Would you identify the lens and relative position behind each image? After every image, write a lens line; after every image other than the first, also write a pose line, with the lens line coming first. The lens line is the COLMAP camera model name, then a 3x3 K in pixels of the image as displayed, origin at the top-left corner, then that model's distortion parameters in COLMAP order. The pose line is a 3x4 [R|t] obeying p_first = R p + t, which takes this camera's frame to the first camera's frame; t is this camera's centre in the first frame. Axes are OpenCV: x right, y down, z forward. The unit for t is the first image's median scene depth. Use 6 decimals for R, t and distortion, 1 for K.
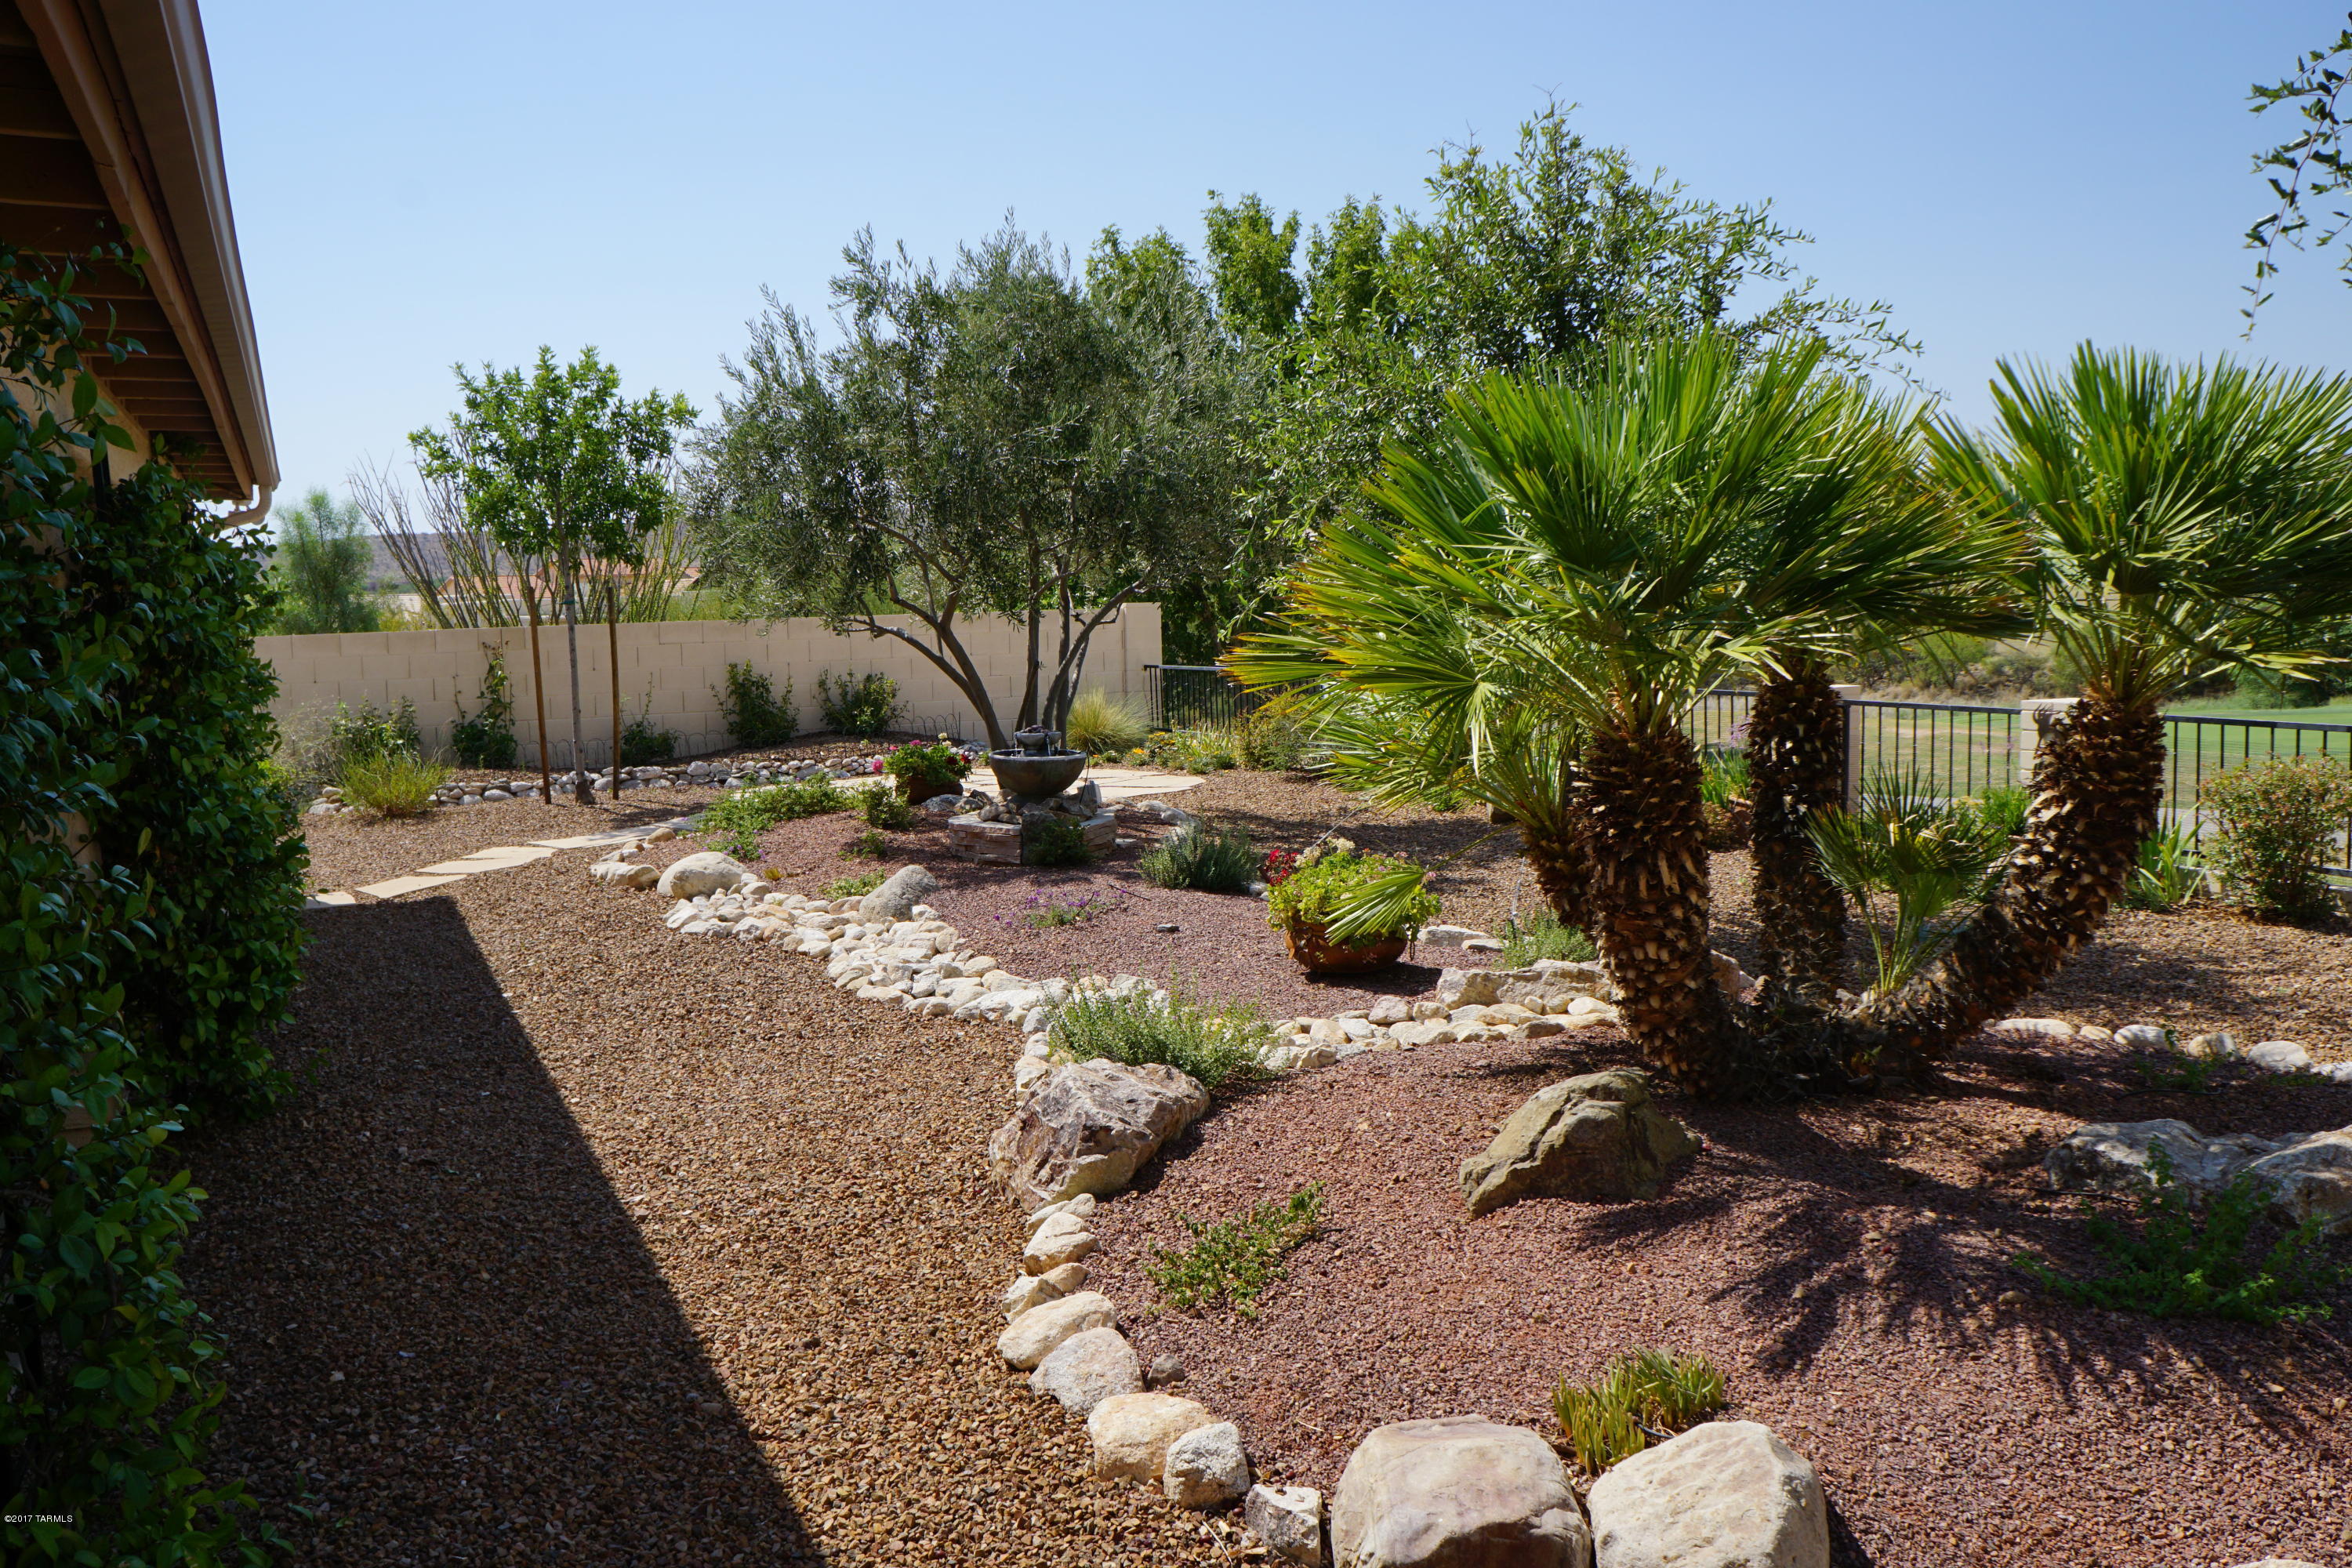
lens RADIAL K [[1925.8, 0, 1147.4], [0, 1925.8, 766.7], [0, 0, 1]] dist [-0.165411, 0.150896]
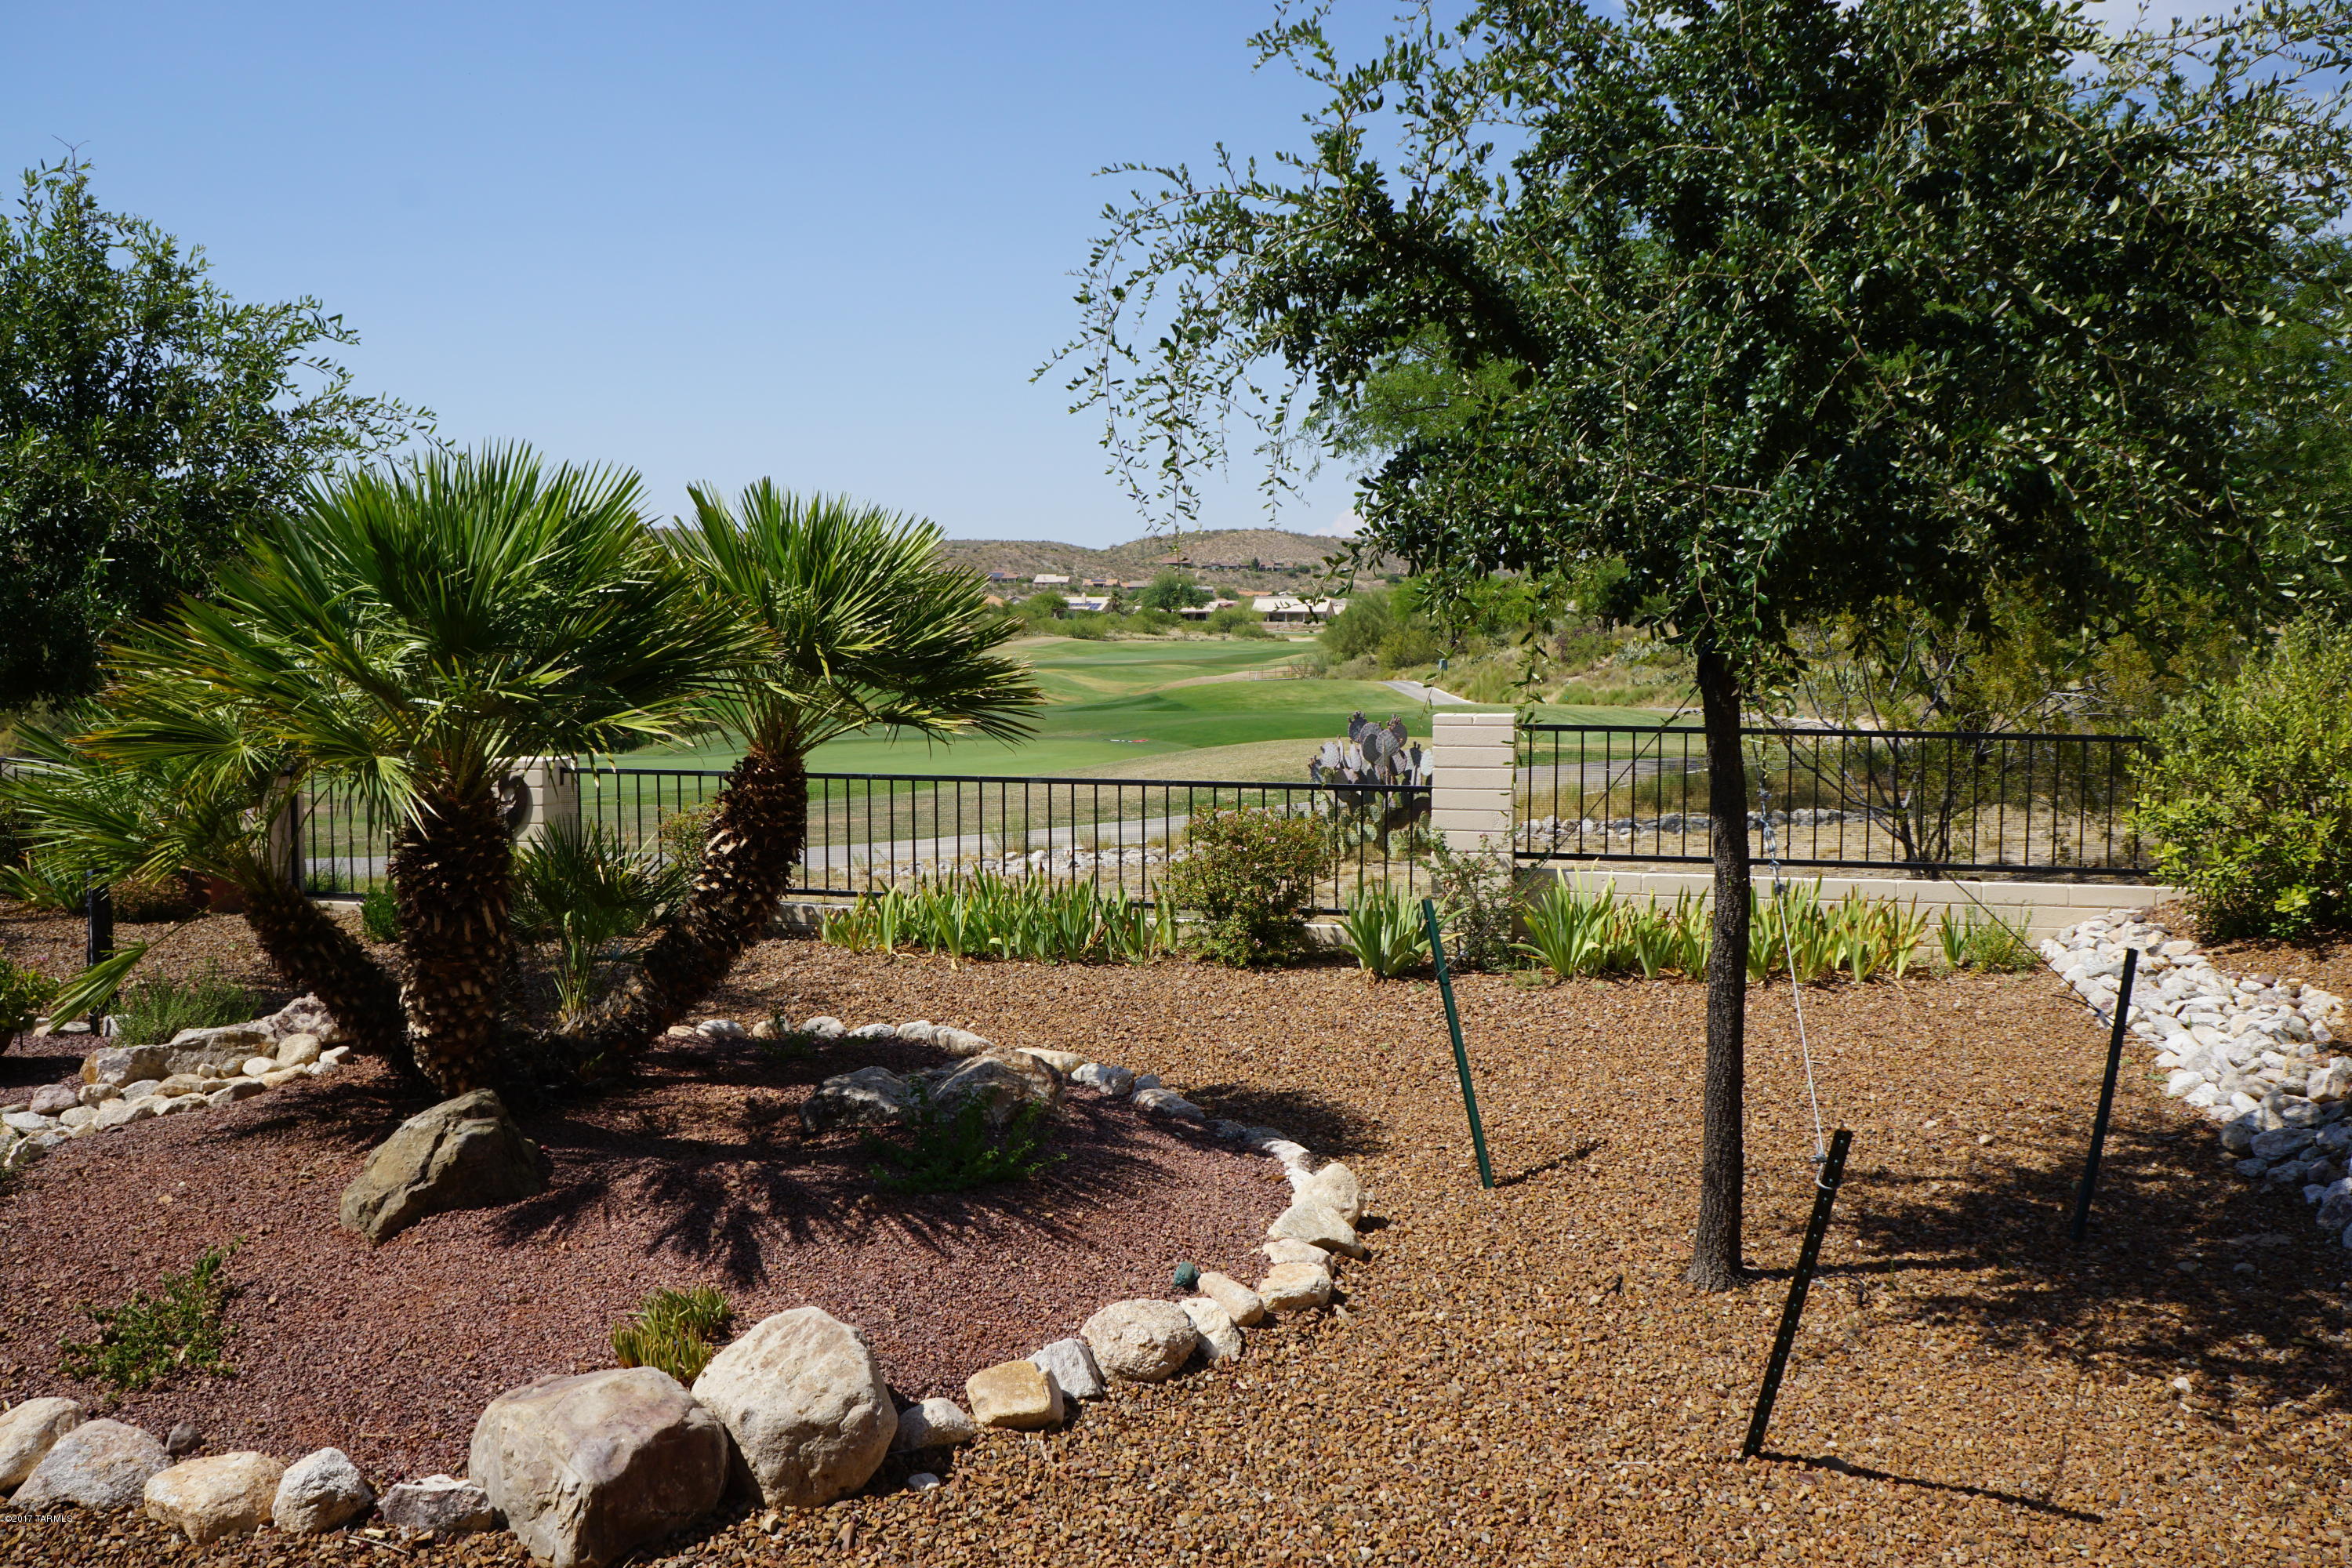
lens RADIAL K [[1925.8, 0, 1147.4], [0, 1925.8, 766.7], [0, 0, 1]] dist [-0.165411, 0.150896]
pose [[0.630114, -0.029112, 0.775956, -0.378559], [0.054380, 0.998498, -0.006698, -0.006039], [-0.774596, 0.046418, 0.630751, -0.035167]]
